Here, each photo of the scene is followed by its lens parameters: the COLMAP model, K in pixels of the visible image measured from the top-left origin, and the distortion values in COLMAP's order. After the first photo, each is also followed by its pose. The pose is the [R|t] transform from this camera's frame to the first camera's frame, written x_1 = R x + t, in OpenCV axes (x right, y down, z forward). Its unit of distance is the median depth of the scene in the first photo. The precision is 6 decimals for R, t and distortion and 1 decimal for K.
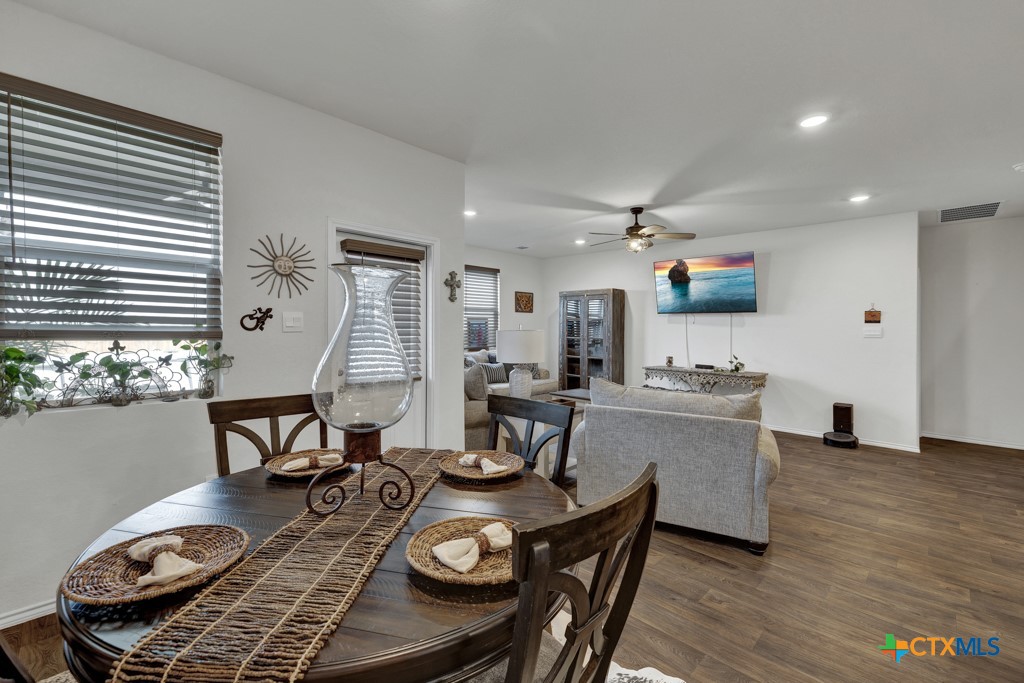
lens RADIAL K [[435.9, 0, 508.6], [0, 435.9, 325.4], [0, 0, 1]] dist [-0.001983, 0.001705]
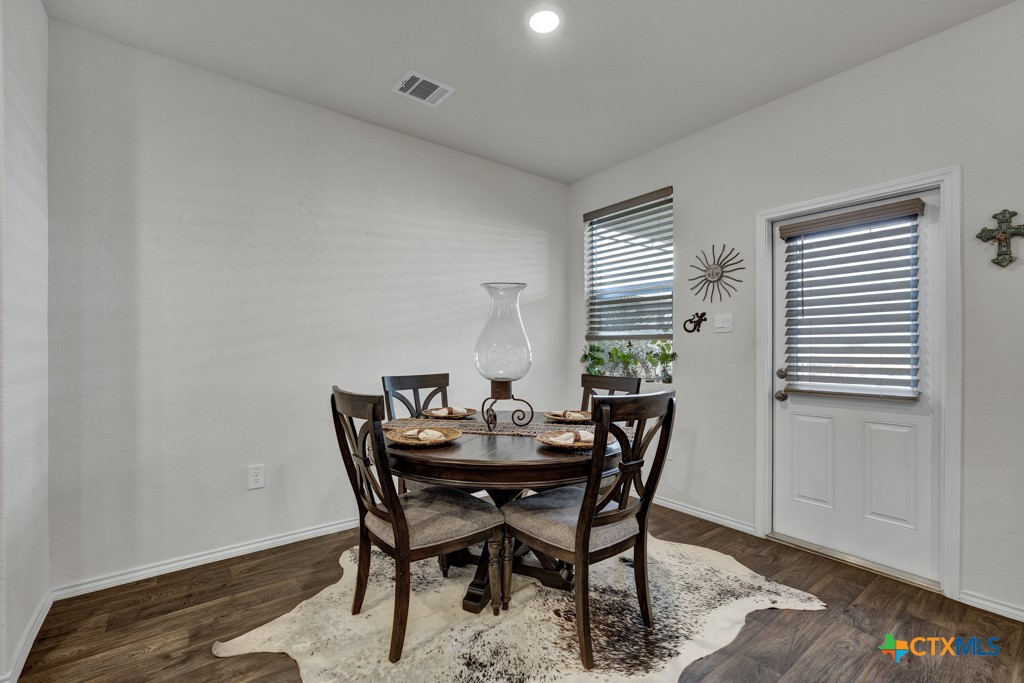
lens RADIAL K [[435.9, 0, 504.9], [0, 435.9, 349.3], [0, 0, 1]] dist [-0.001983, 0.001705]
pose [[-0.138048, -0.013676, -0.990331, 0.322869], [0.002282, 0.999898, -0.014126, 0.035353], [0.990423, -0.004210, -0.138003, 0.307556]]
